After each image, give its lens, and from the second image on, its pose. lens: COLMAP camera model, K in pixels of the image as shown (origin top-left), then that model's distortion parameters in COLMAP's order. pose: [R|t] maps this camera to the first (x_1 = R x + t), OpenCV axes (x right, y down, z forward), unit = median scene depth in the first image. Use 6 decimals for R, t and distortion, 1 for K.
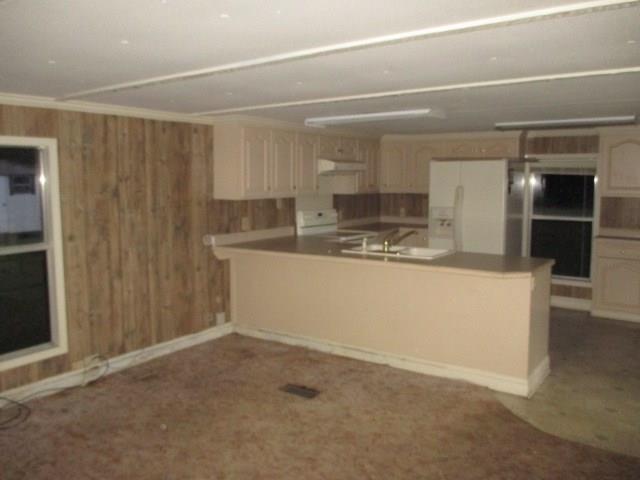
lens RADIAL K [[532.8, 0, 322.9], [0, 532.8, 237.7], [0, 0, 1]] dist [-0.070386, 0.089999]
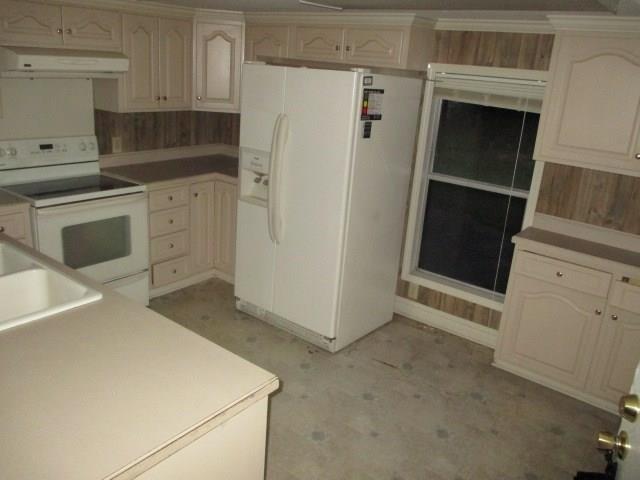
lens RADIAL K [[532.8, 0, 322.9], [0, 532.8, 237.7], [0, 0, 1]] dist [-0.070386, 0.089999]
pose [[0.996426, 0.082473, -0.018233, 0.400748], [-0.076954, 0.975409, 0.206533, -0.113438], [0.034818, -0.204392, 0.978270, 0.569021]]
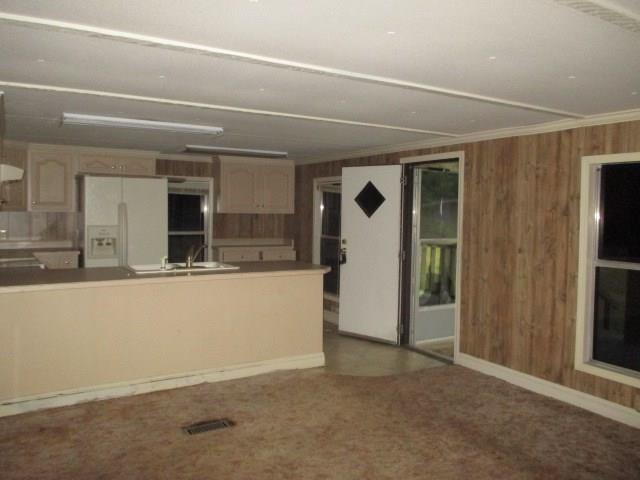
lens RADIAL K [[532.8, 0, 322.9], [0, 532.8, 237.7], [0, 0, 1]] dist [-0.070386, 0.089999]
pose [[0.414297, -0.040521, 0.909239, -0.587326], [0.086259, 0.996260, 0.005095, -0.009952], [-0.906045, 0.076319, 0.416242, 0.339168]]
